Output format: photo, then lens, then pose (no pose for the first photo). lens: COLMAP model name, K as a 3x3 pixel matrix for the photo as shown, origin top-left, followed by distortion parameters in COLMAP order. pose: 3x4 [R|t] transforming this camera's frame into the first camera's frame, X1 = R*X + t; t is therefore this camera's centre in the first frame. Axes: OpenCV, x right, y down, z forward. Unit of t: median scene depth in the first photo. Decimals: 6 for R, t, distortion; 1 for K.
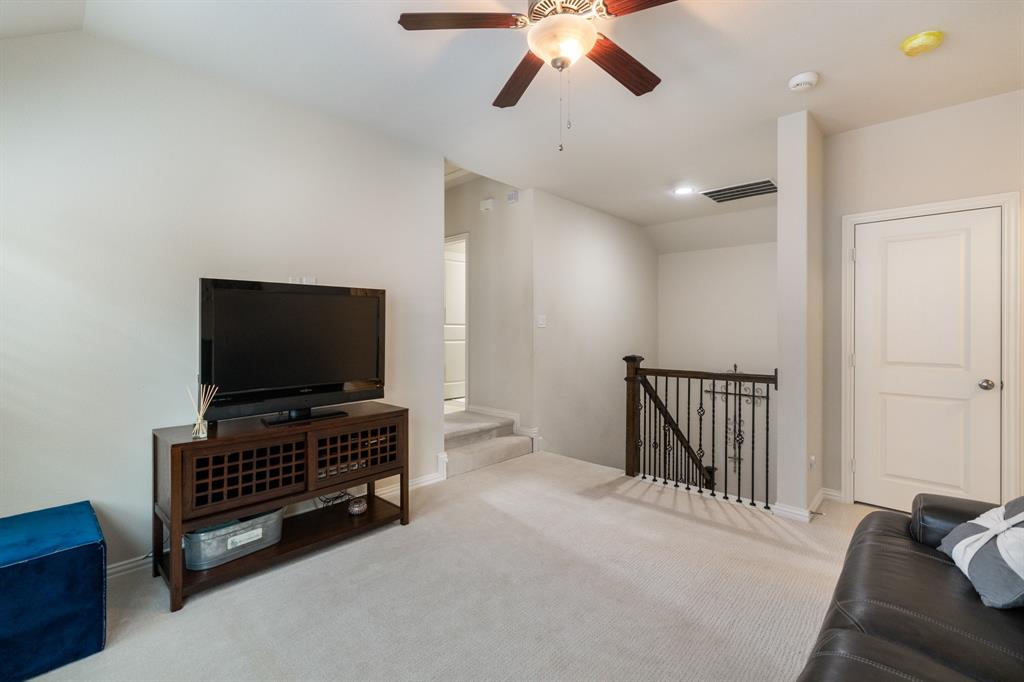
lens RADIAL K [[453.8, 0, 510.0], [0, 453.8, 335.2], [0, 0, 1]] dist [0.003748, 0.000063]
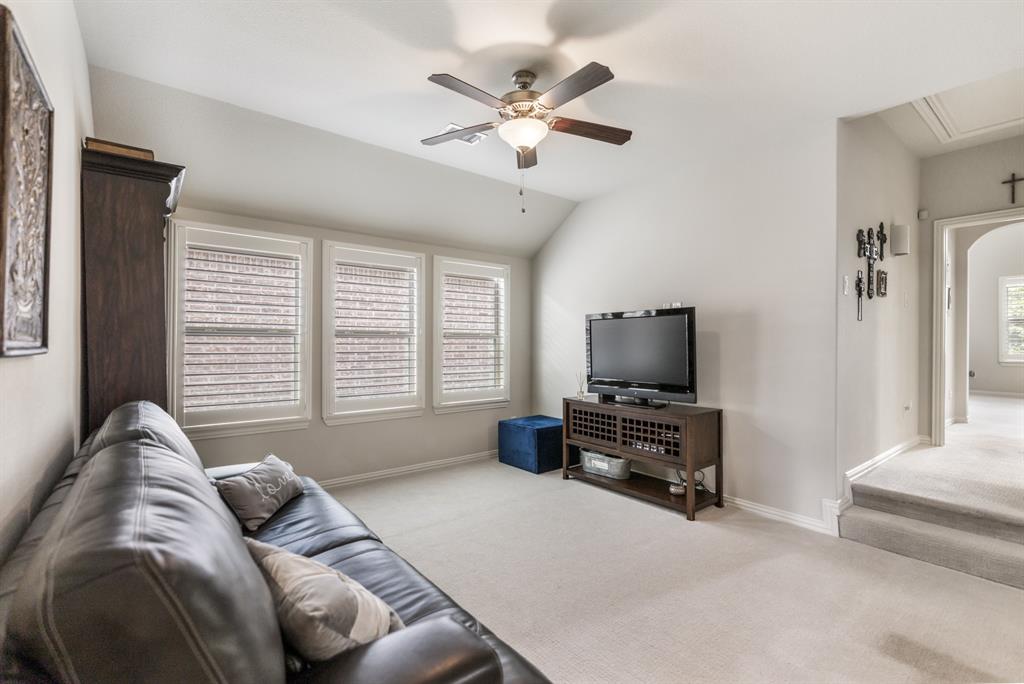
lens RADIAL K [[453.8, 0, 509.9], [0, 453.8, 339.0], [0, 0, 1]] dist [0.003748, 0.000063]
pose [[-0.147656, -0.008613, -0.989001, 1.047566], [-0.009853, 0.999925, -0.007237, -0.009290], [0.988990, 0.008676, -0.147730, 0.828470]]
